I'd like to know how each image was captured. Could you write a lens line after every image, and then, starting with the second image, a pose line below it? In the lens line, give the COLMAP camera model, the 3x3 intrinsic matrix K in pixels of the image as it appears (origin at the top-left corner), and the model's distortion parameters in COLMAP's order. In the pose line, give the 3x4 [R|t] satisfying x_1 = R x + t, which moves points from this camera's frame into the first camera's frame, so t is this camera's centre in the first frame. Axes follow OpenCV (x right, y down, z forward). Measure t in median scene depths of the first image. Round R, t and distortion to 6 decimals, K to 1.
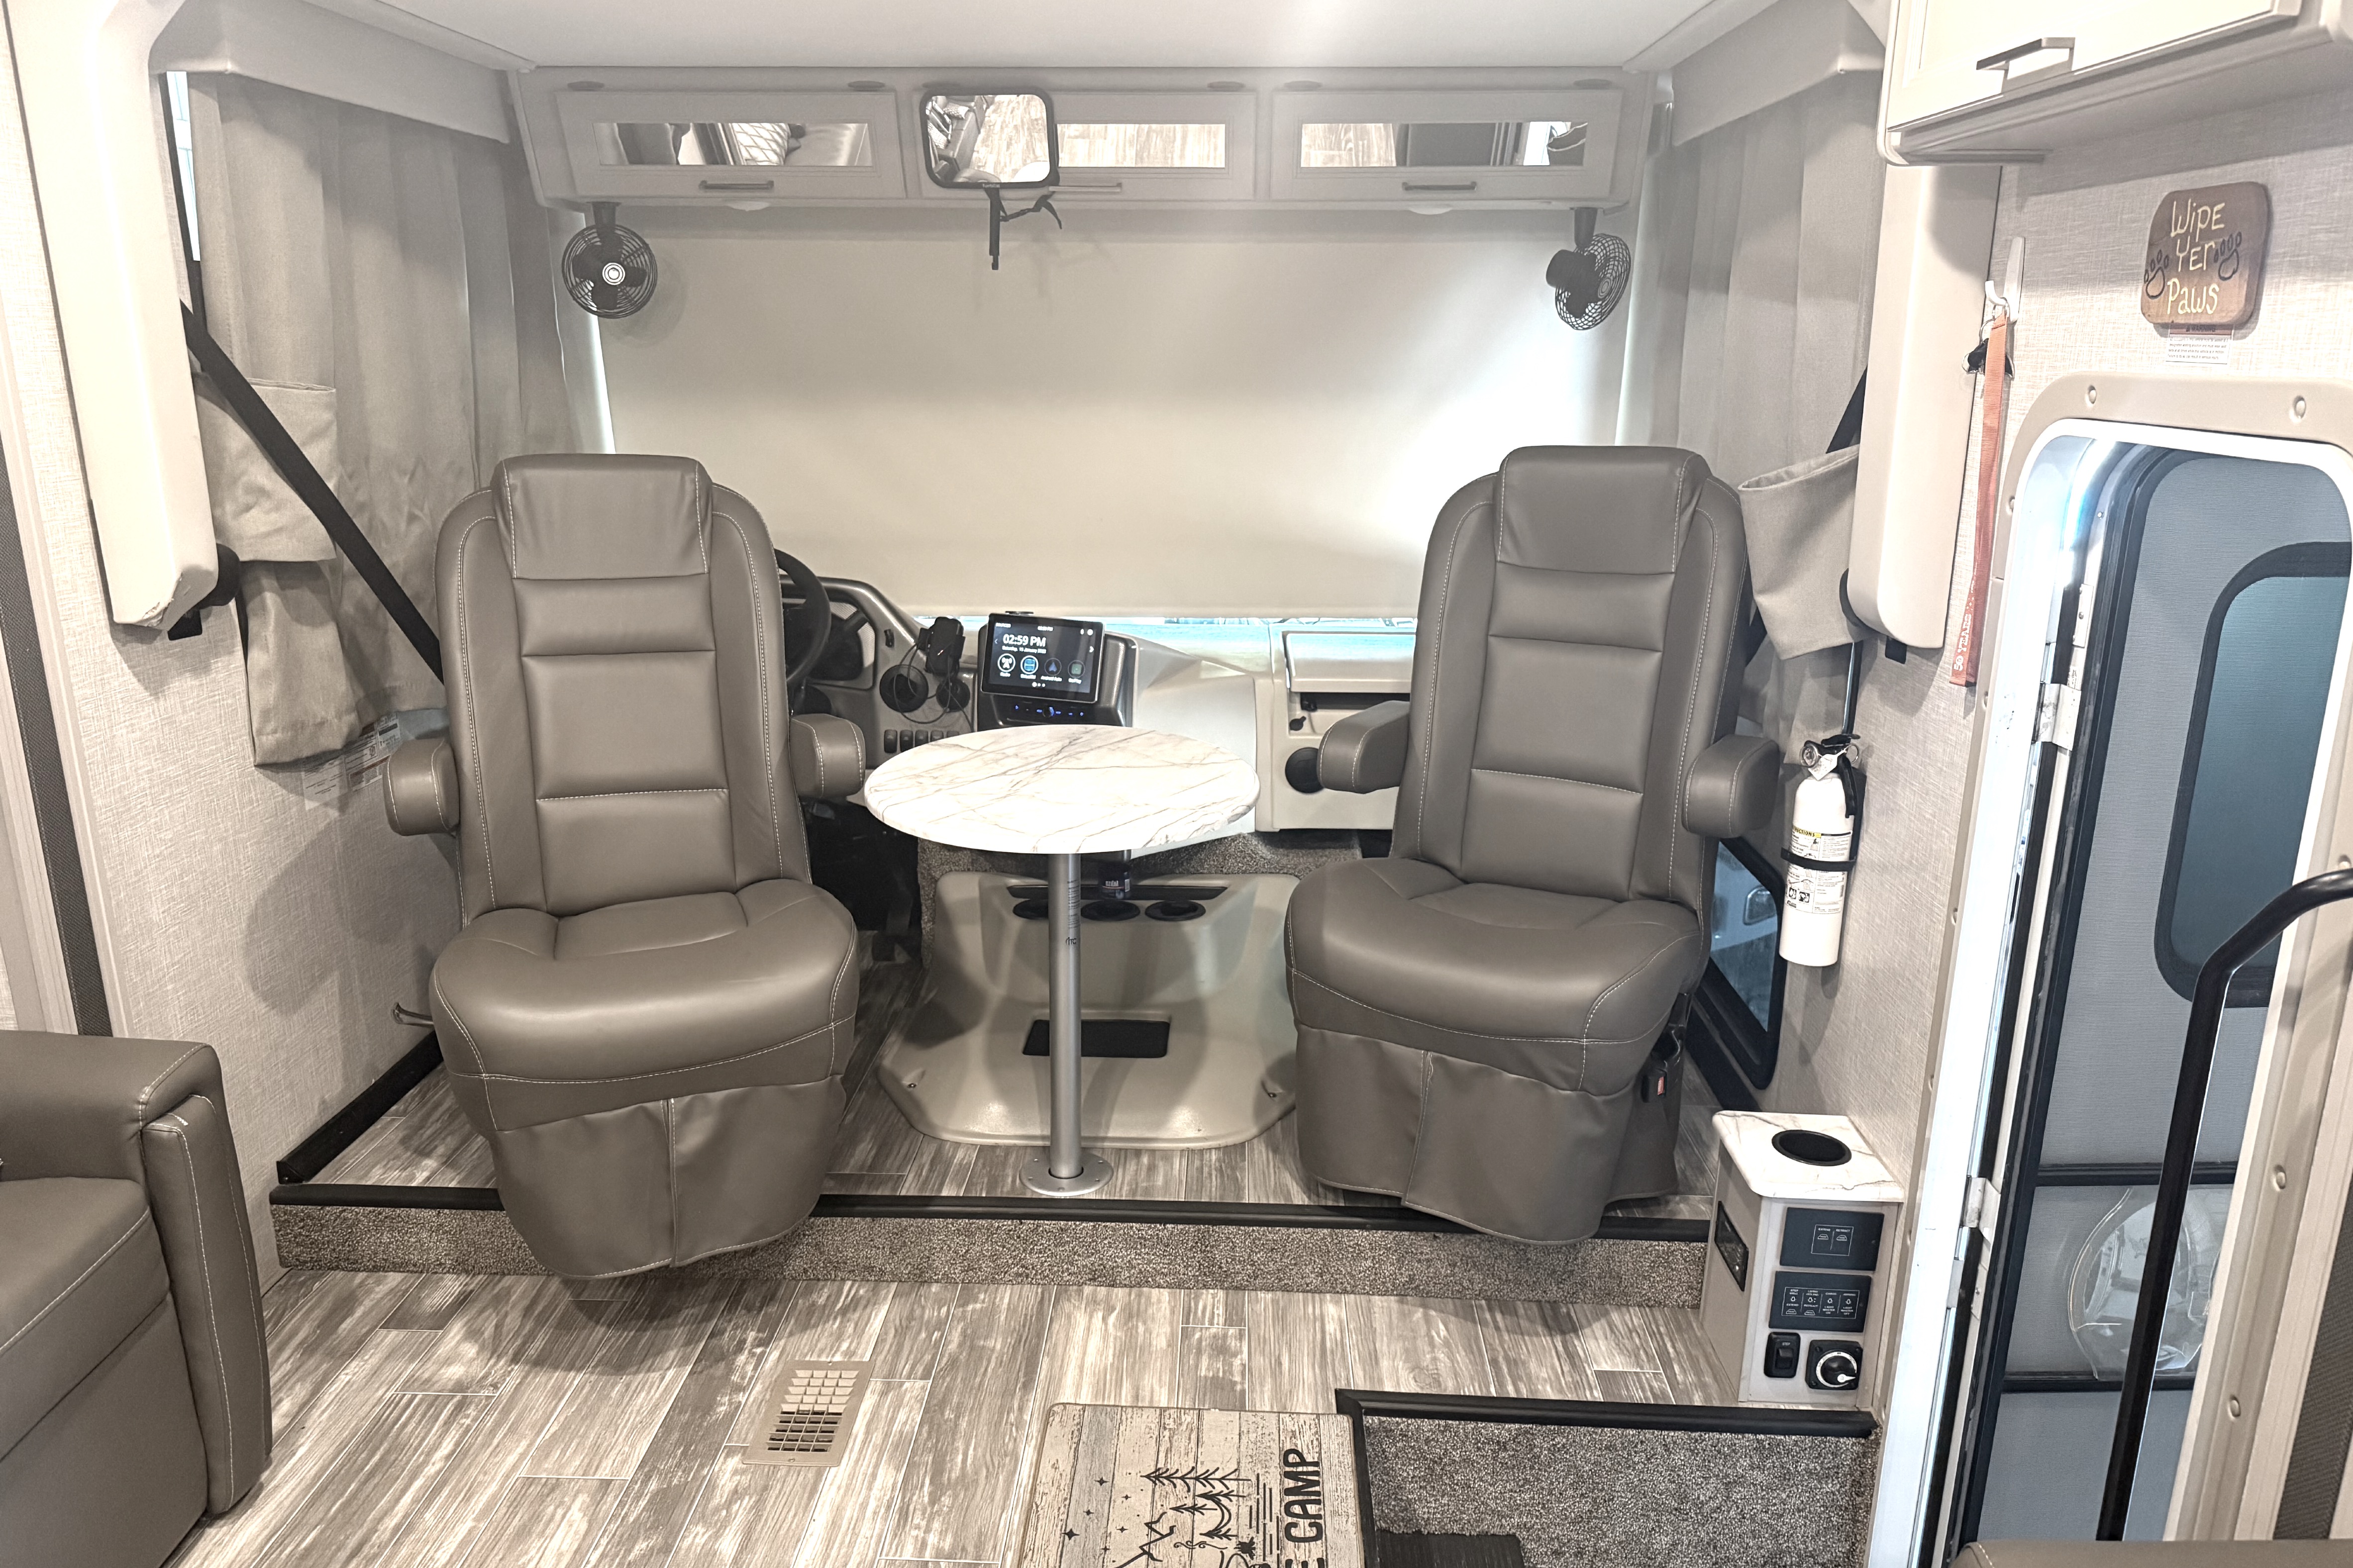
lens RADIAL K [[1639.6, 0, 1176.5], [0, 1639.6, 784.0], [0, 0, 1]] dist [0.049027, -0.074590]
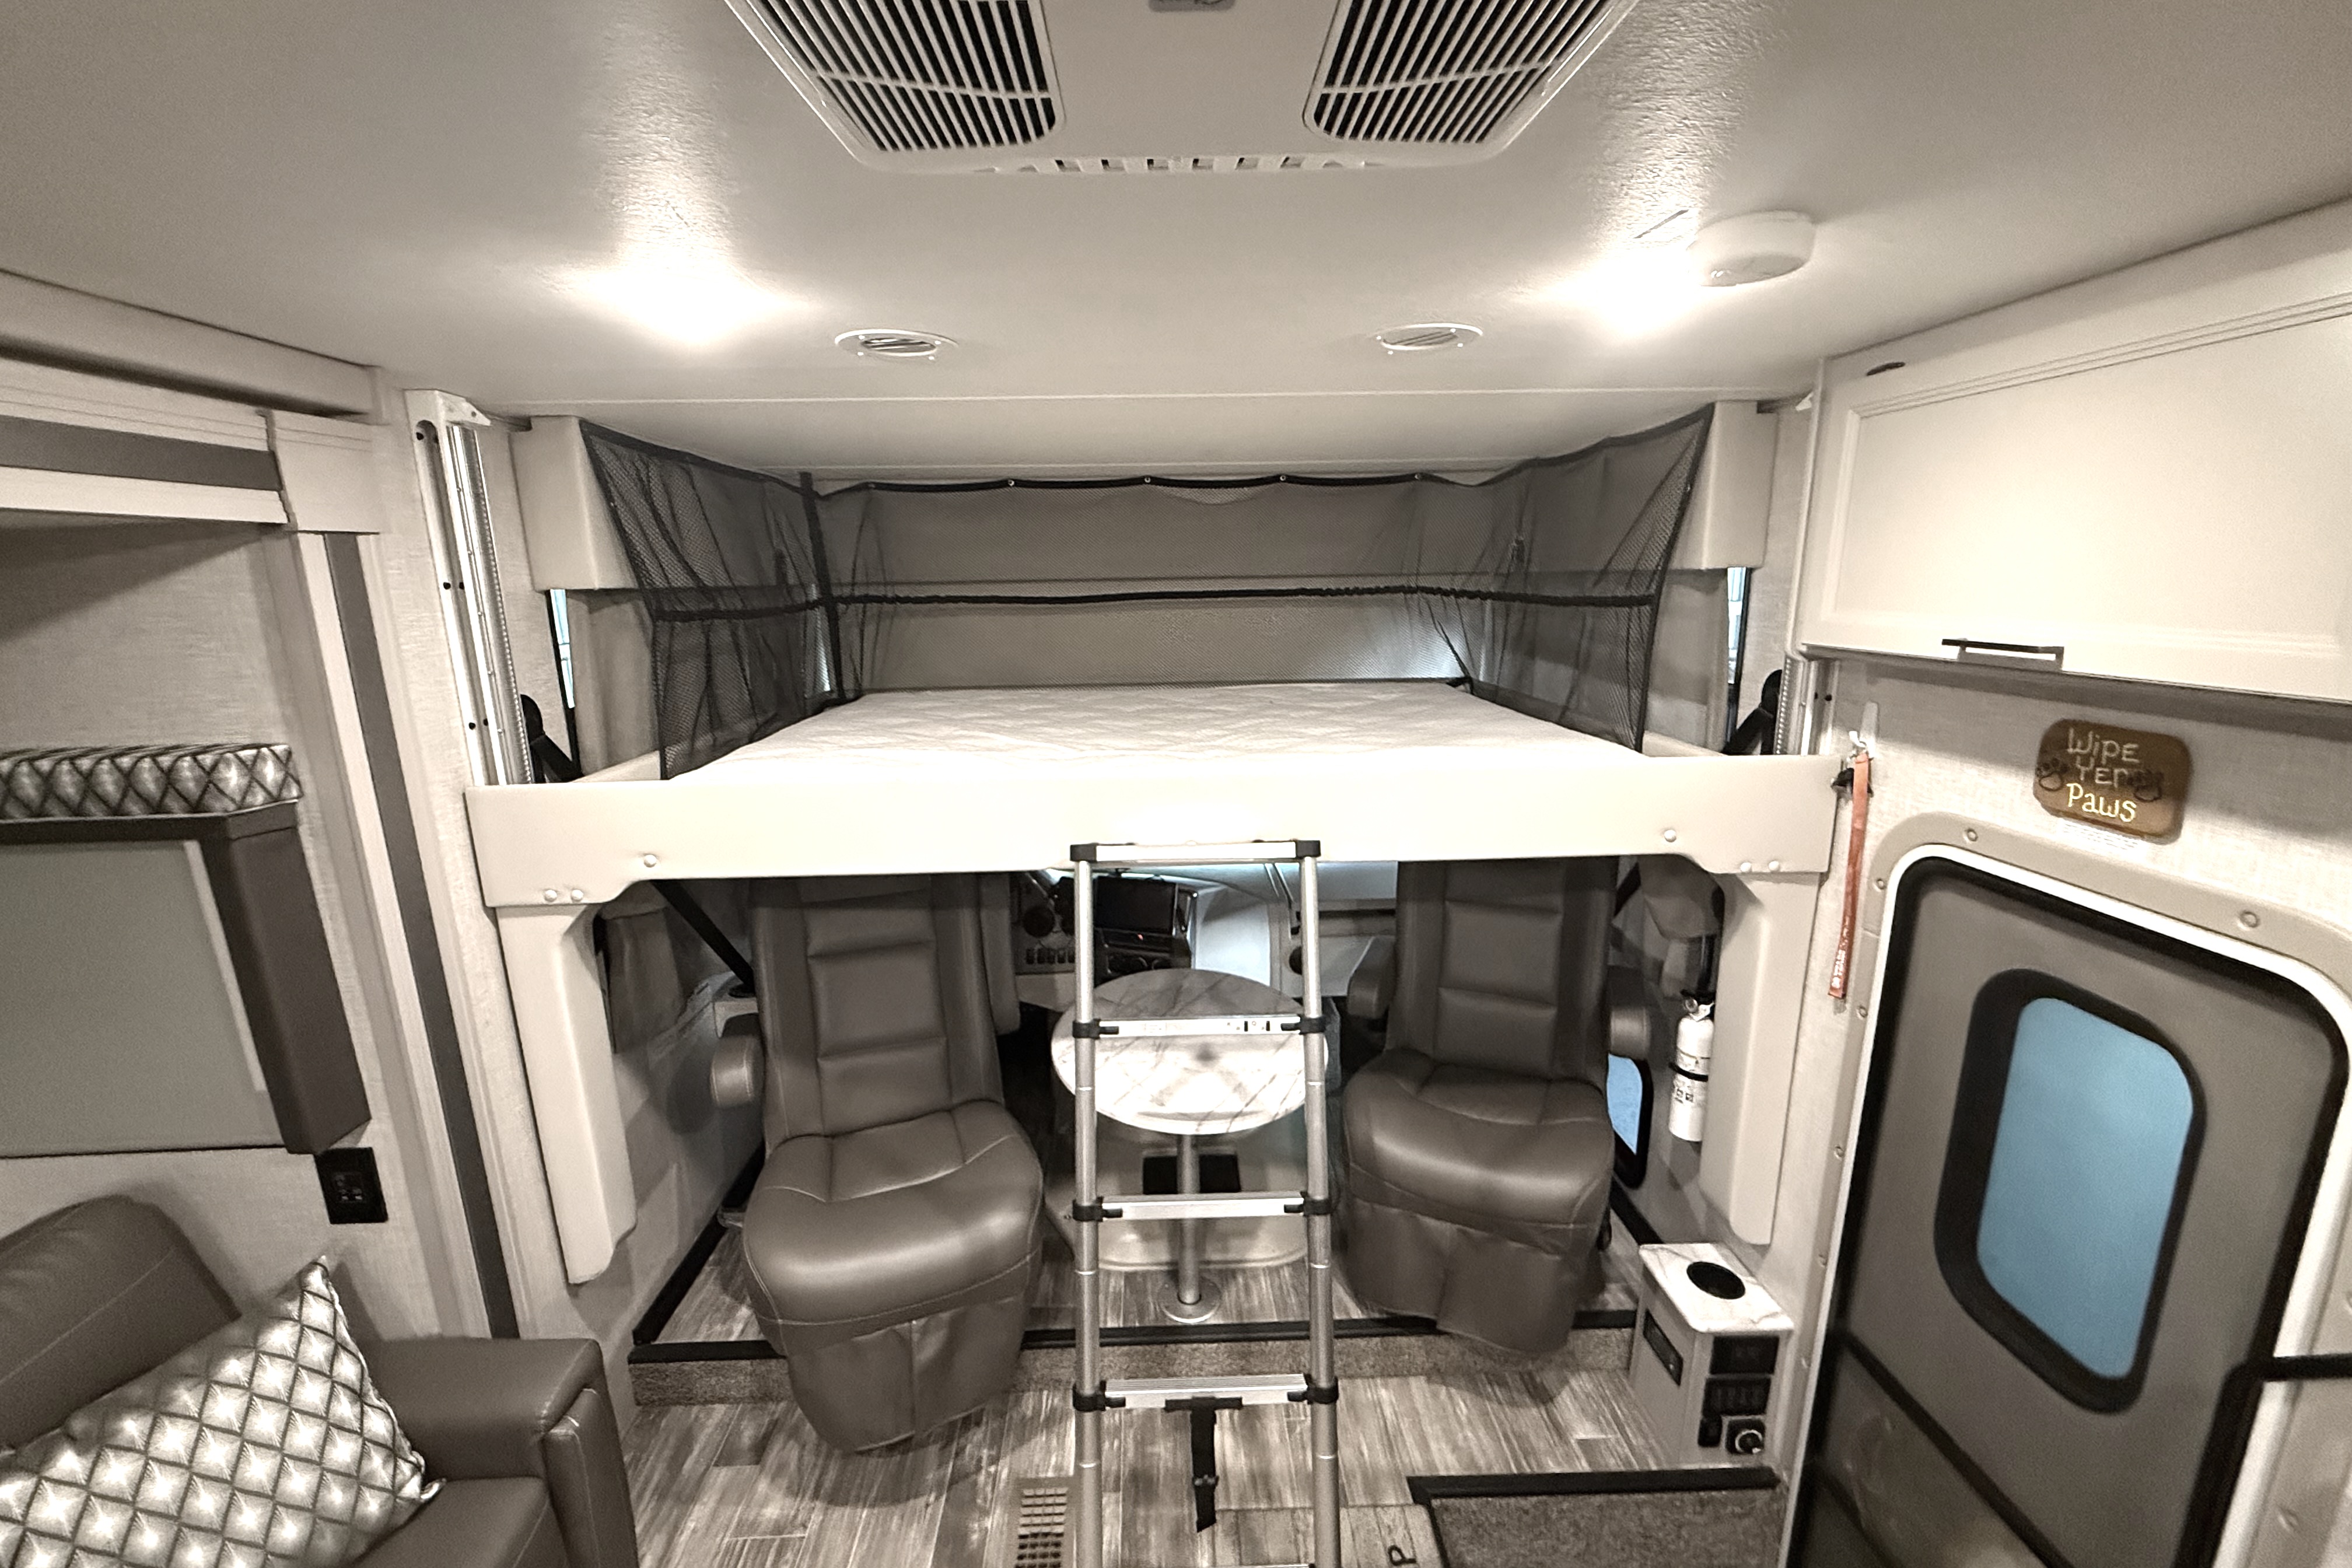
lens RADIAL K [[937.7, 0, 1172.0], [0, 937.7, 783.2], [0, 0, 1]] dist [-0.000353, 0.000973]
pose [[0.997431, -0.036135, 0.061854, -0.131547], [0.039345, 0.997898, -0.051501, -0.193058], [-0.059863, 0.053802, 0.996756, 0.169510]]
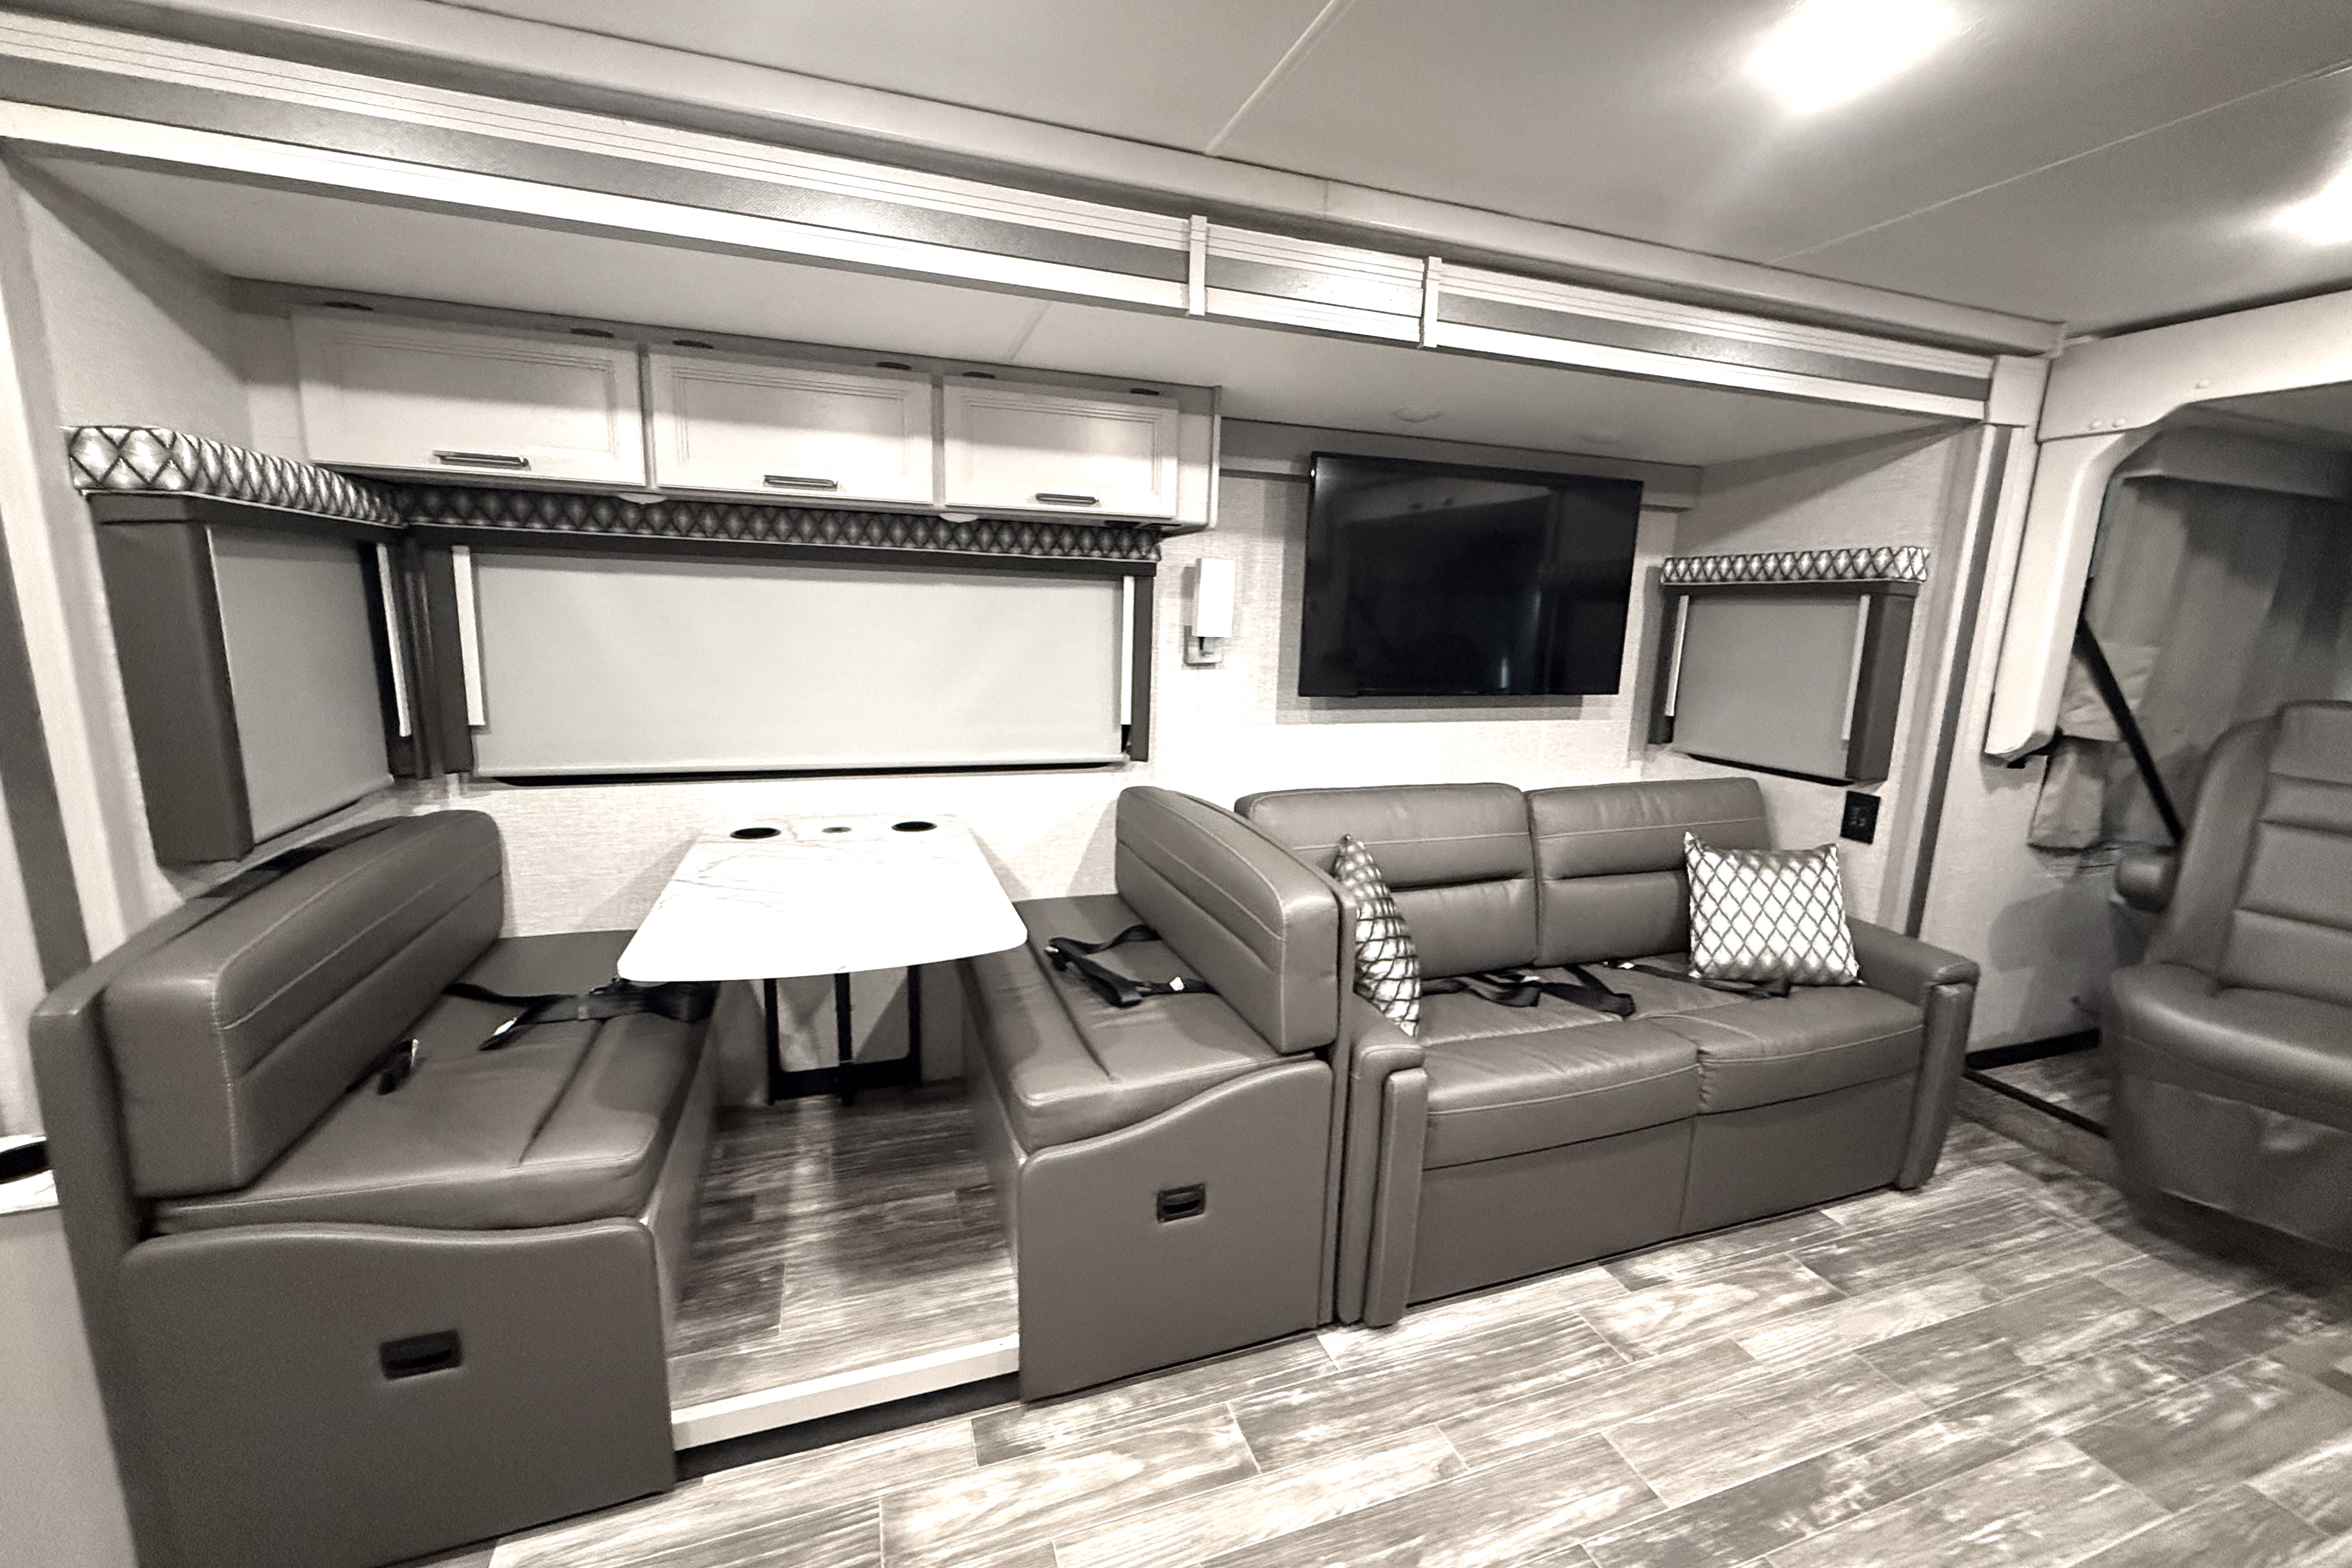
lens RADIAL K [[937.7, 0, 1172.0], [0, 937.7, 783.2], [0, 0, 1]] dist [-0.000353, 0.000973]
pose [[0.364755, 0.183717, -0.912799, 0.037763], [-0.279656, 0.956694, 0.080801, 0.112441], [0.888114, 0.225797, 0.400337, -0.295561]]
